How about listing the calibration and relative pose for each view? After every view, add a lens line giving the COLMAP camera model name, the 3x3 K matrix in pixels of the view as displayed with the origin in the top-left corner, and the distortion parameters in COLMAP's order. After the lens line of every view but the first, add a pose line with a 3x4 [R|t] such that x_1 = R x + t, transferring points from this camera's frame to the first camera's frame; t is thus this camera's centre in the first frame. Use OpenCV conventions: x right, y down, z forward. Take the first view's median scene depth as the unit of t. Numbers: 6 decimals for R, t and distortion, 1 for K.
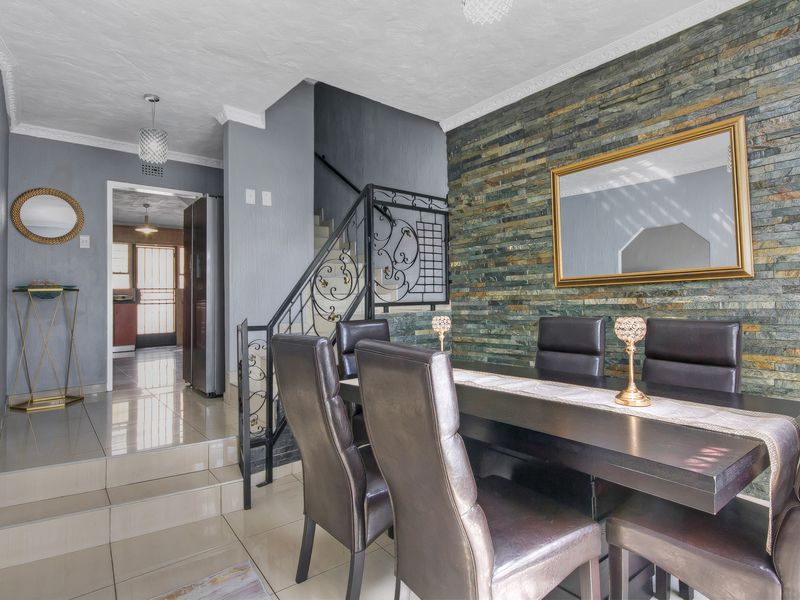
lens RADIAL K [[431.3, 0, 404.4], [0, 431.3, 292.3], [0, 0, 1]] dist [-0.002162, 0.000613]
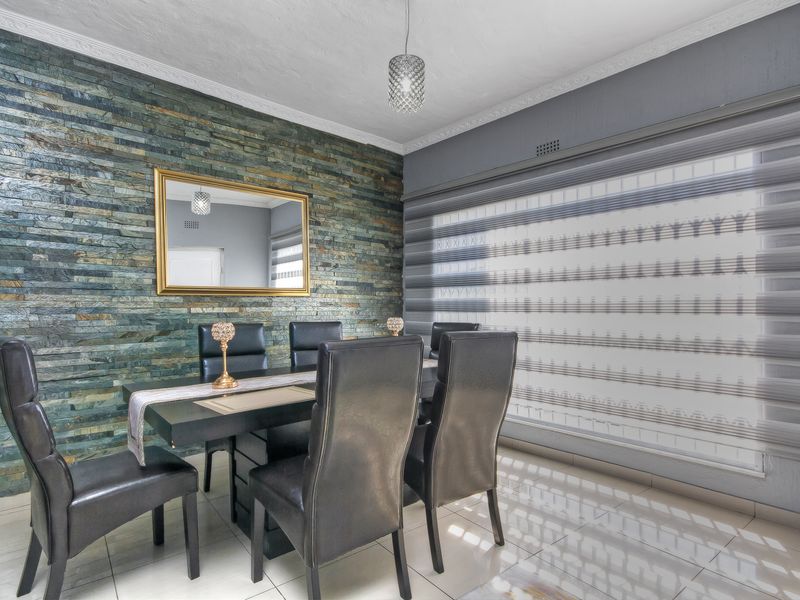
lens RADIAL K [[431.3, 0, 400.3], [0, 431.3, 306.2], [0, 0, 1]] dist [-0.002162, 0.000613]
pose [[-0.031040, 0.018059, 0.999355, -0.635031], [-0.022288, 0.999576, -0.018755, 0.020316], [-0.999270, -0.022855, -0.030624, 0.525252]]
